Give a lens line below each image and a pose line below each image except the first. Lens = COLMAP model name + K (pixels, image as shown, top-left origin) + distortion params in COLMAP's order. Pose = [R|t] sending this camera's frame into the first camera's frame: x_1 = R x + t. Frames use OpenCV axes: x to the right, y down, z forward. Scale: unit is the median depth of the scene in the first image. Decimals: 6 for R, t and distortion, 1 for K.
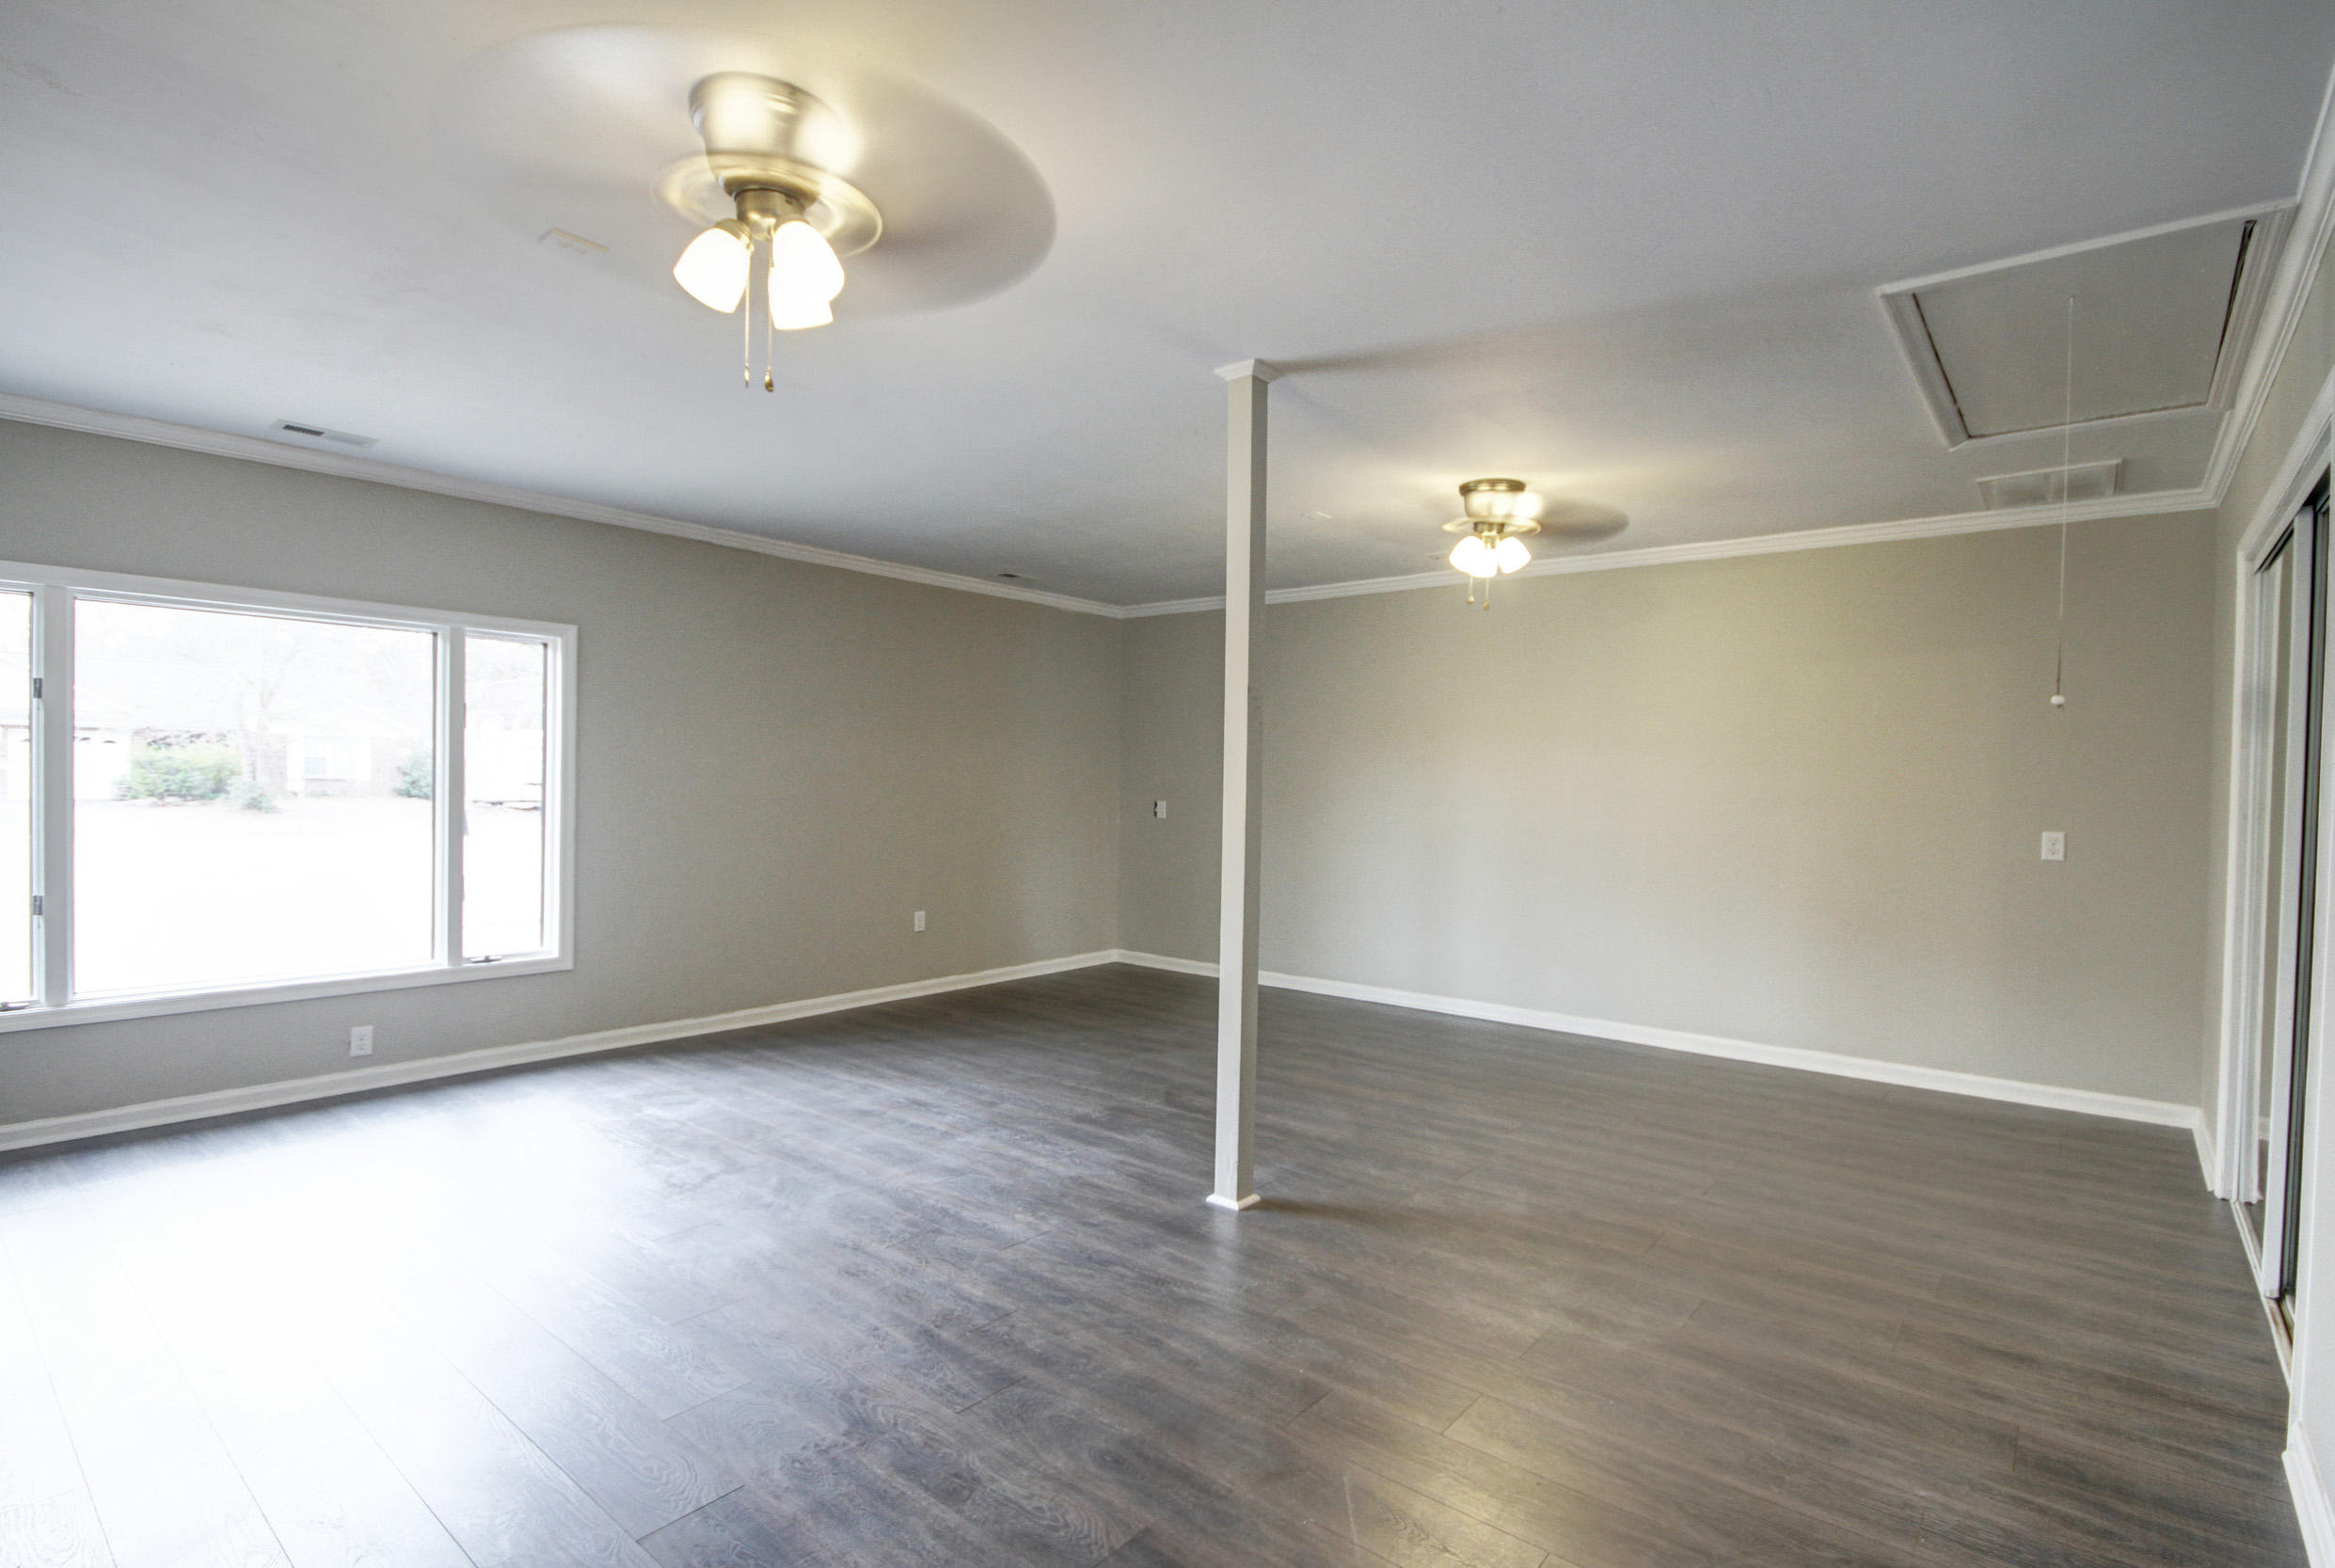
lens RADIAL K [[1110.8, 0, 1171.1], [0, 1110.8, 801.2], [0, 0, 1]] dist [-0.011877, 0.000252]
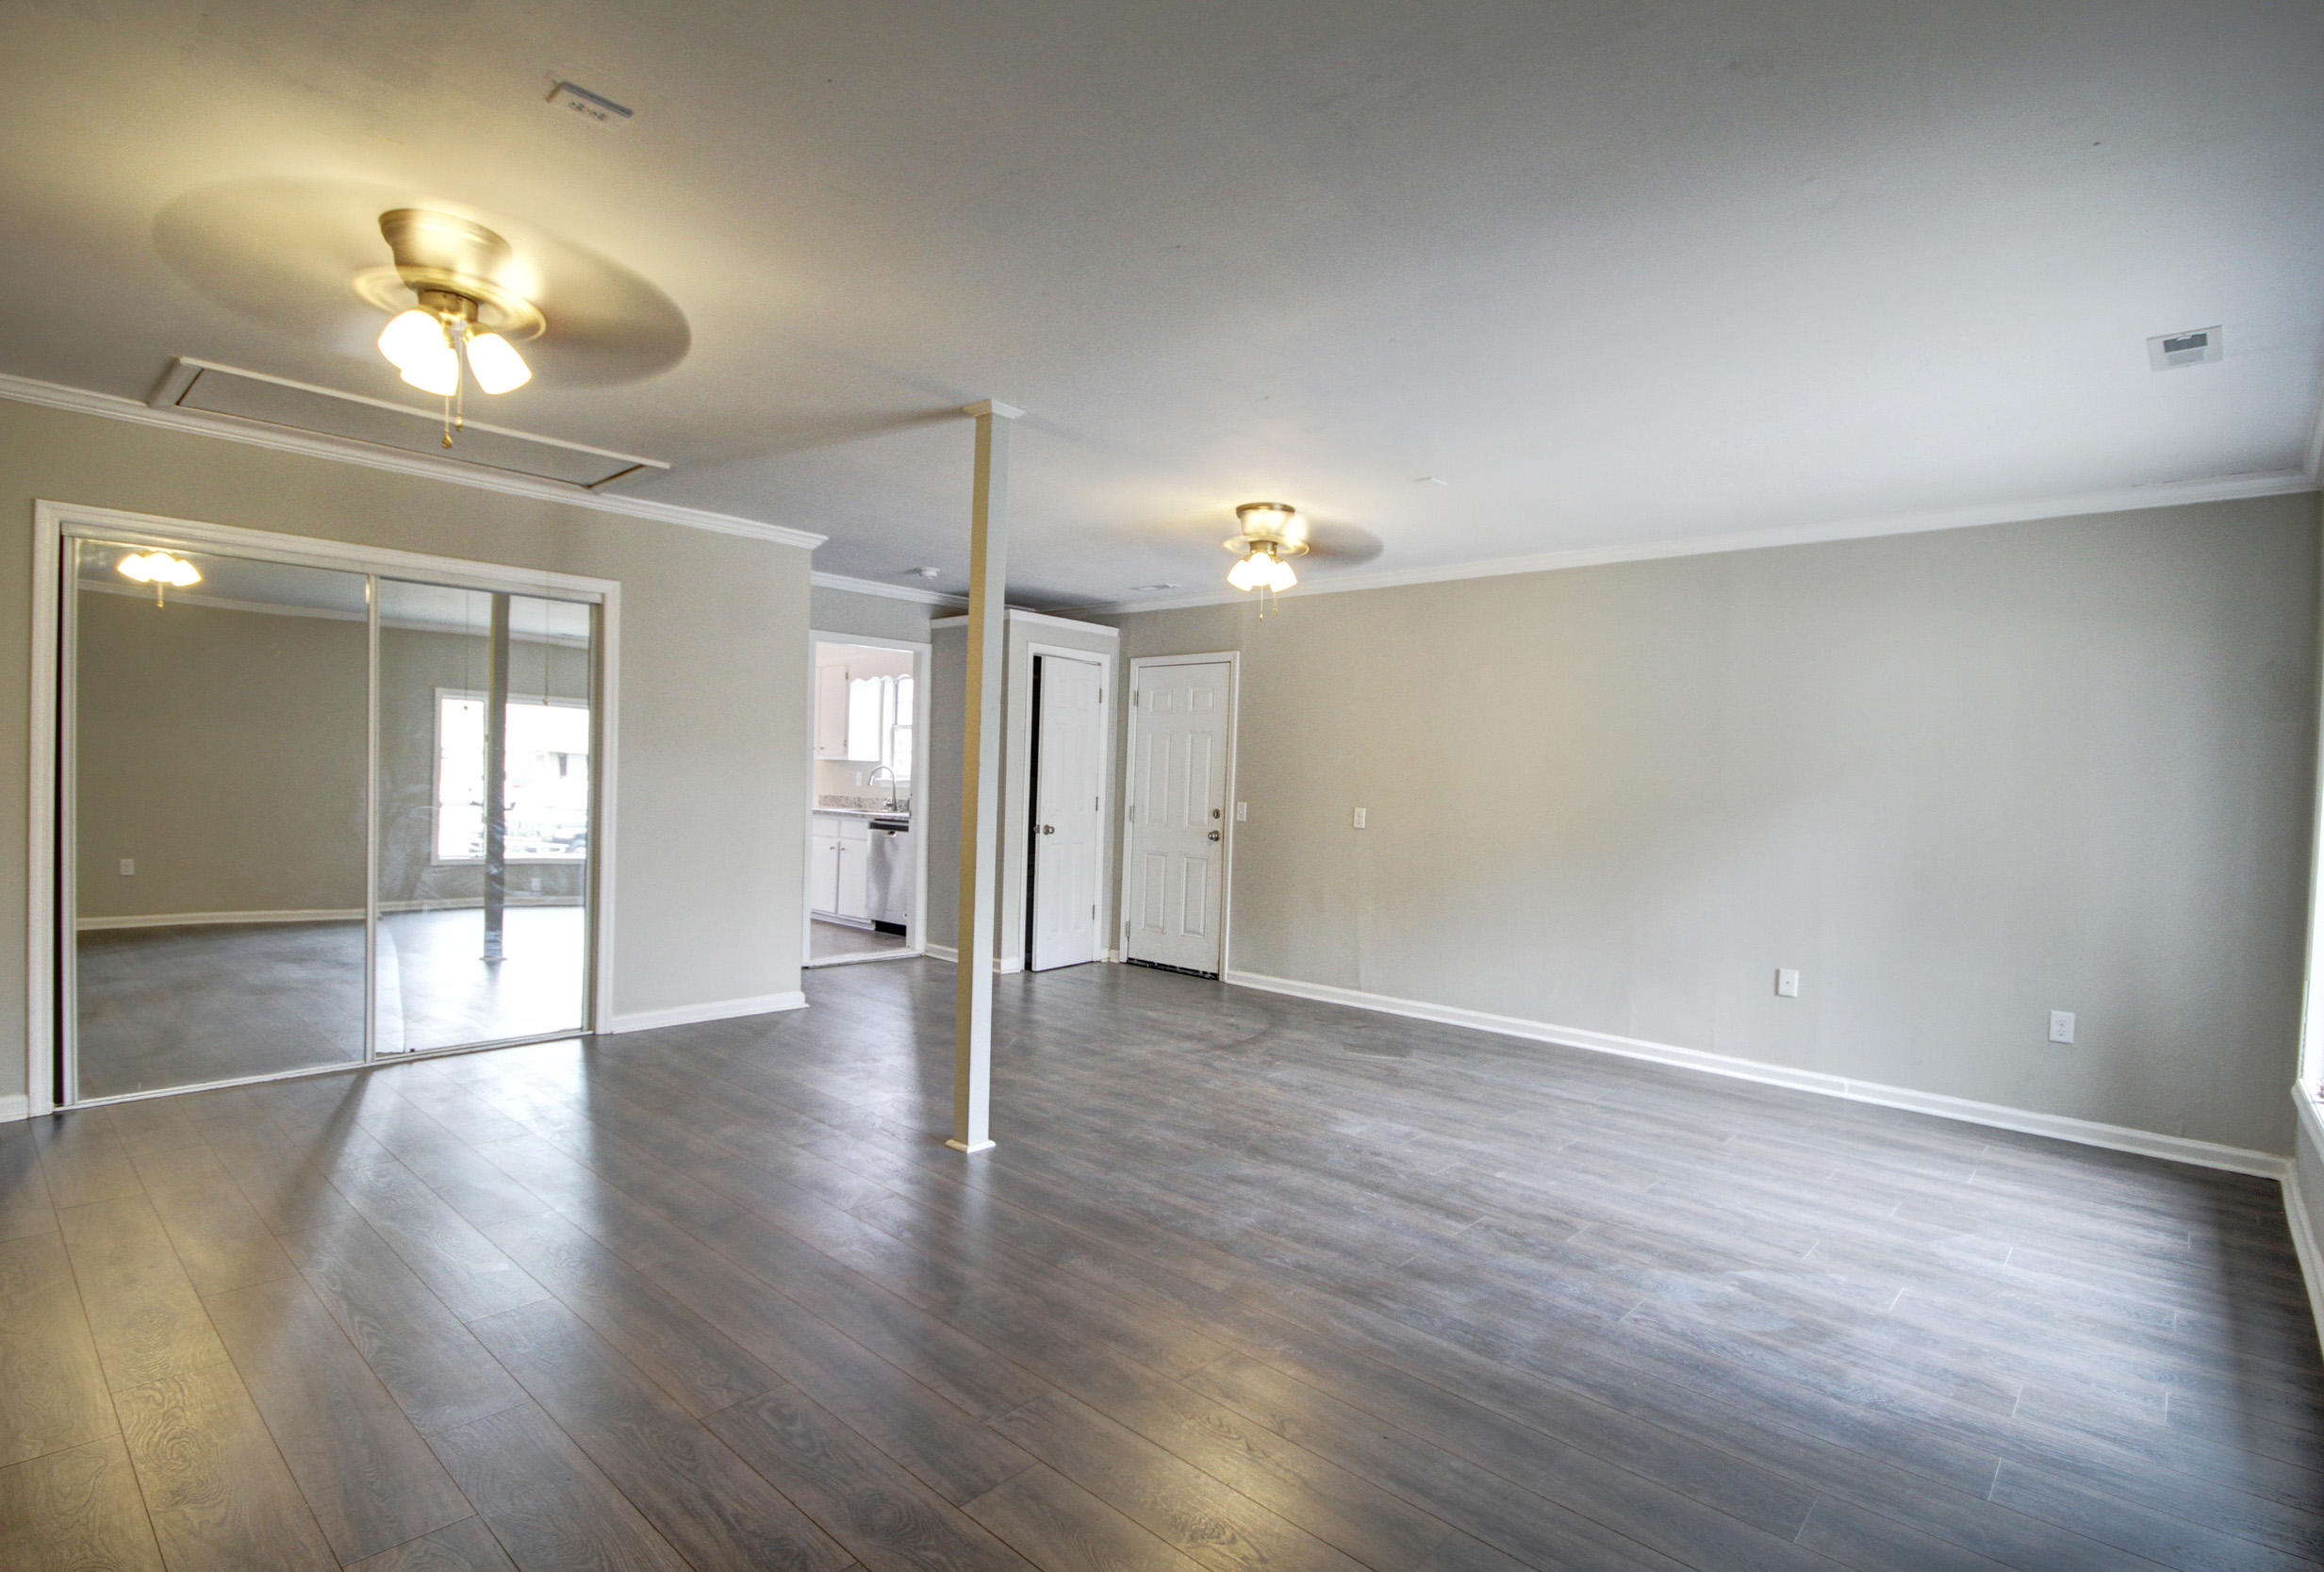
lens RADIAL K [[1138.4, 0, 1137.6], [0, 1138.4, 795.8], [0, 0, 1]] dist [-0.002622, -0.000524]
pose [[-0.996561, -0.051995, 0.064518, -0.144129], [-0.049782, 0.998130, 0.035458, -0.033384], [-0.066241, 0.032125, -0.997286, 1.830392]]
